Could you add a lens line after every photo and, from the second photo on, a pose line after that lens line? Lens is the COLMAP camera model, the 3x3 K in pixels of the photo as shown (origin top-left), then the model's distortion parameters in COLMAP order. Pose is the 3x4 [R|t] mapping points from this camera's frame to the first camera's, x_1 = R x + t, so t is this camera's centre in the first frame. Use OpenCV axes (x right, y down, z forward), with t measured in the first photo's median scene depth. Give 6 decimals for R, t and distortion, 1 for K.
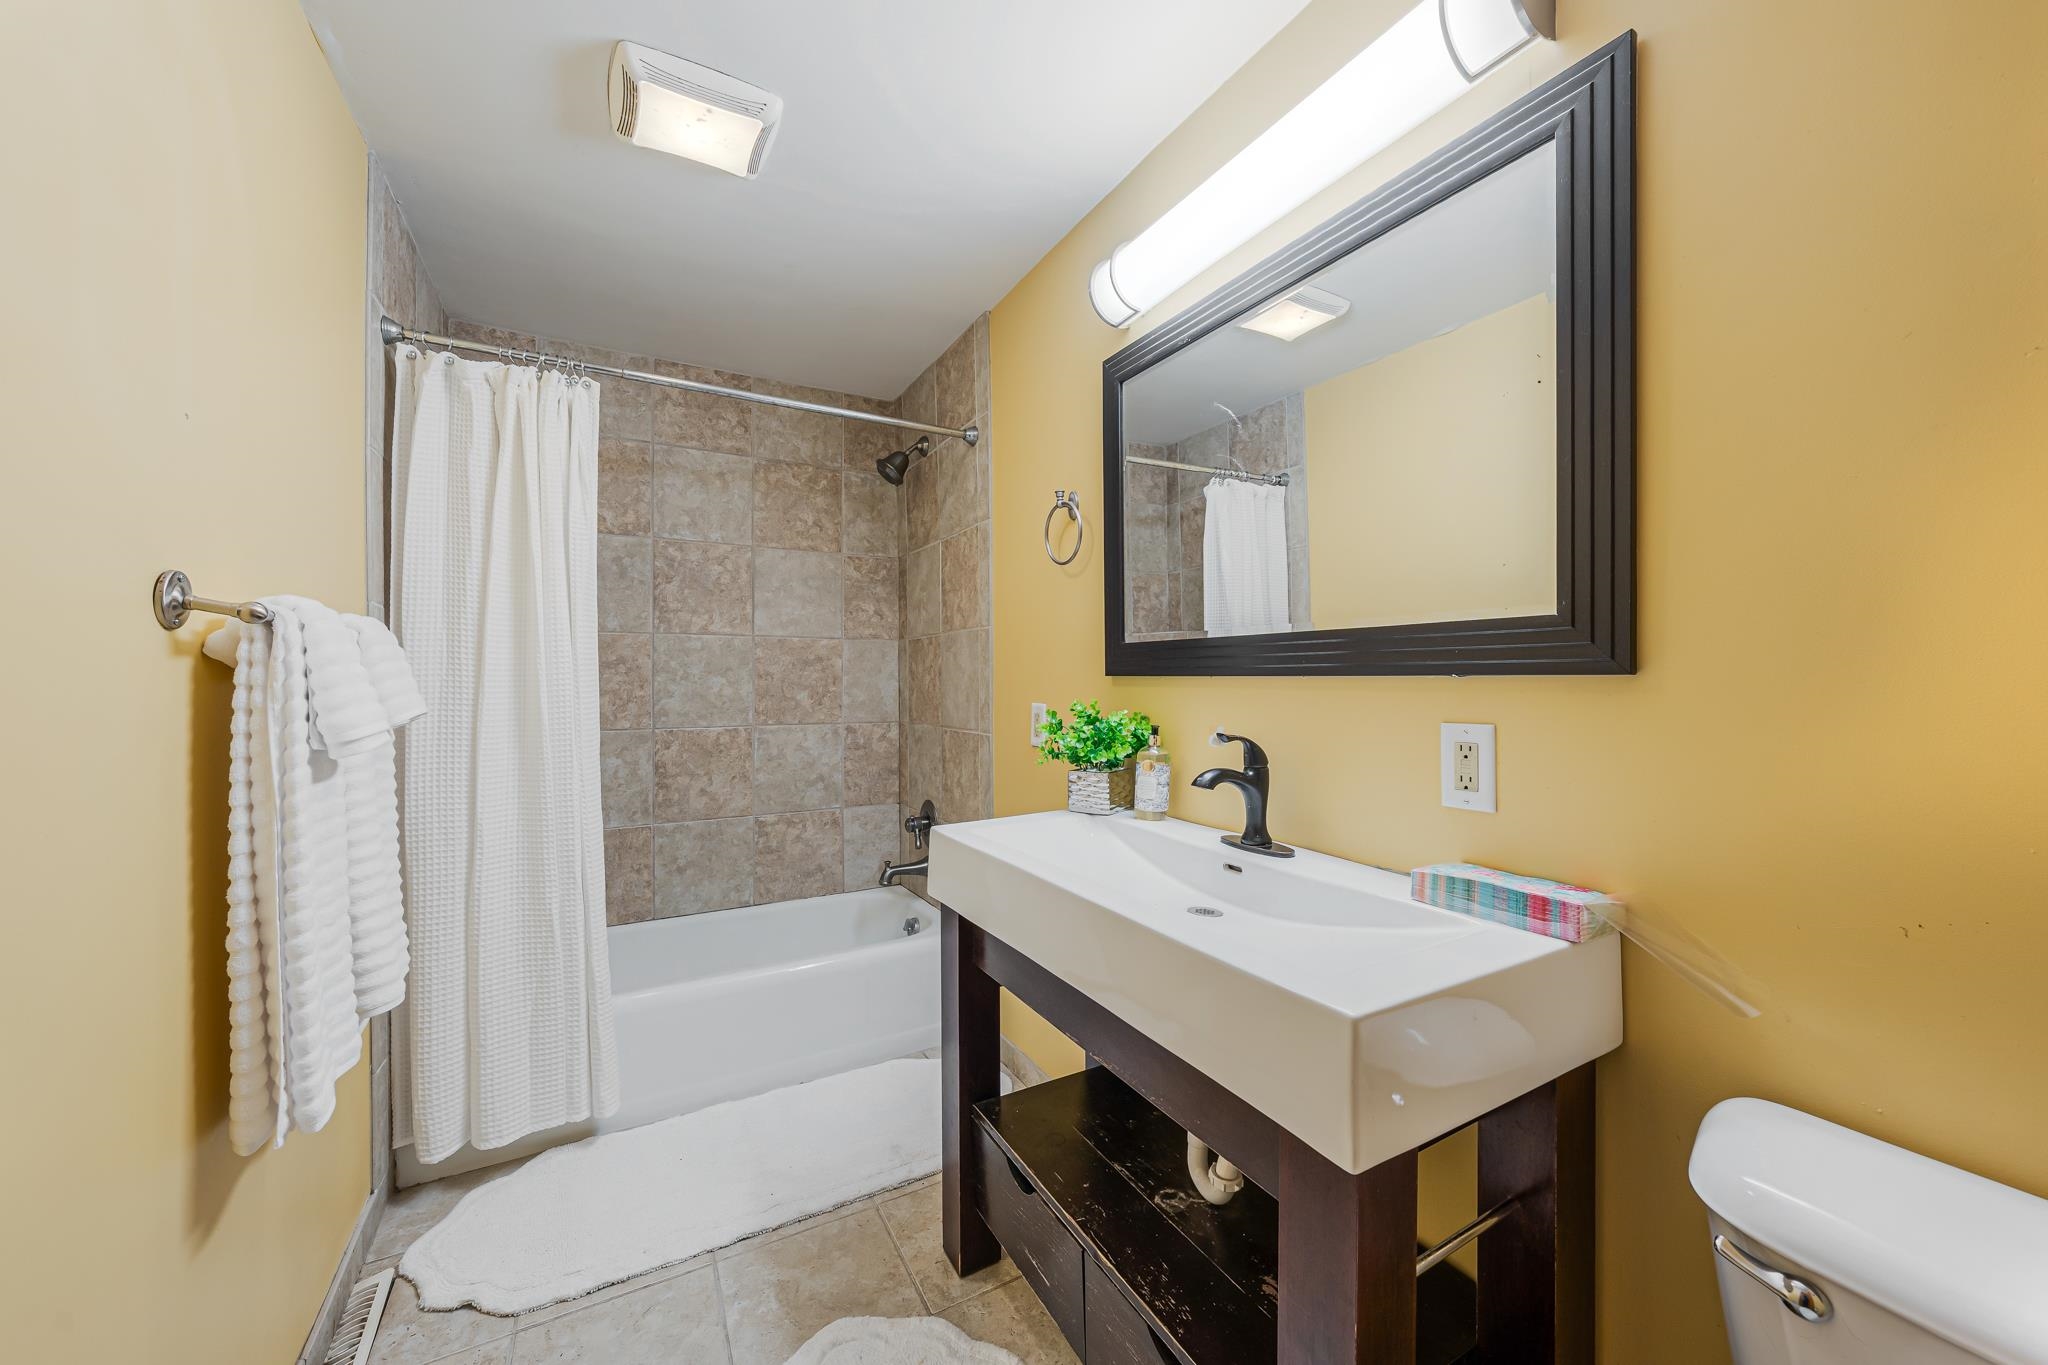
lens RADIAL K [[754.4, 0, 1024.0], [0, 754.4, 682.5], [0, 0, 1]] dist [0.000856, 0.000062]
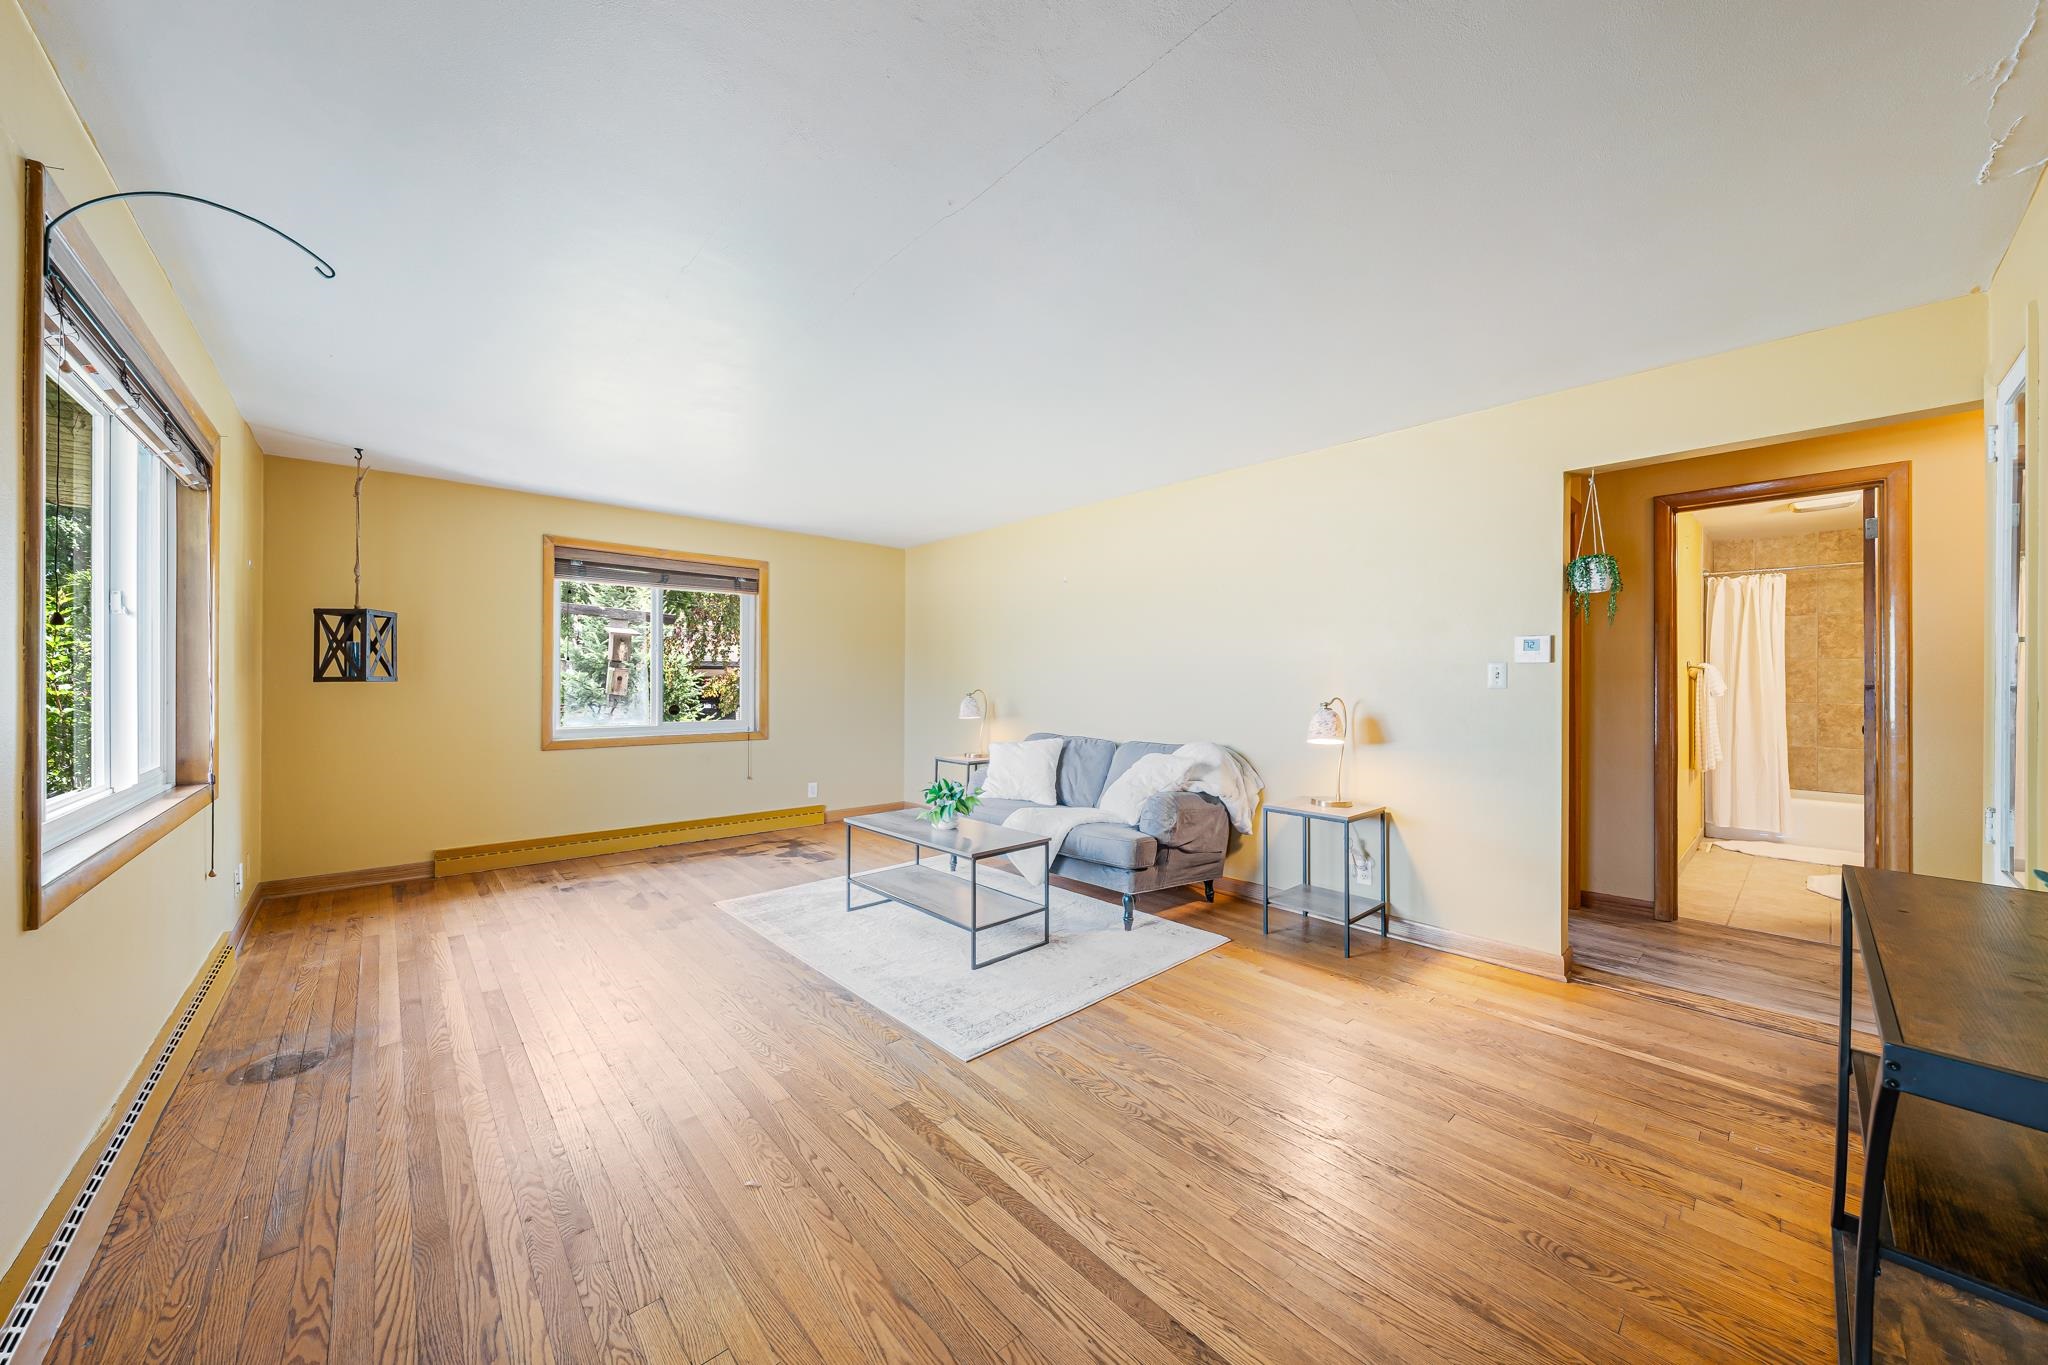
lens RADIAL K [[705.7, 0, 1024.0], [0, 705.7, 682.5], [0, 0, 1]] dist [-0.001219, -0.000171]
pose [[0.229726, 0.002534, -0.973252, 0.984000], [-0.006869, 0.999976, 0.000982, 0.017206], [0.973231, 0.006460, 0.229738, -1.735536]]
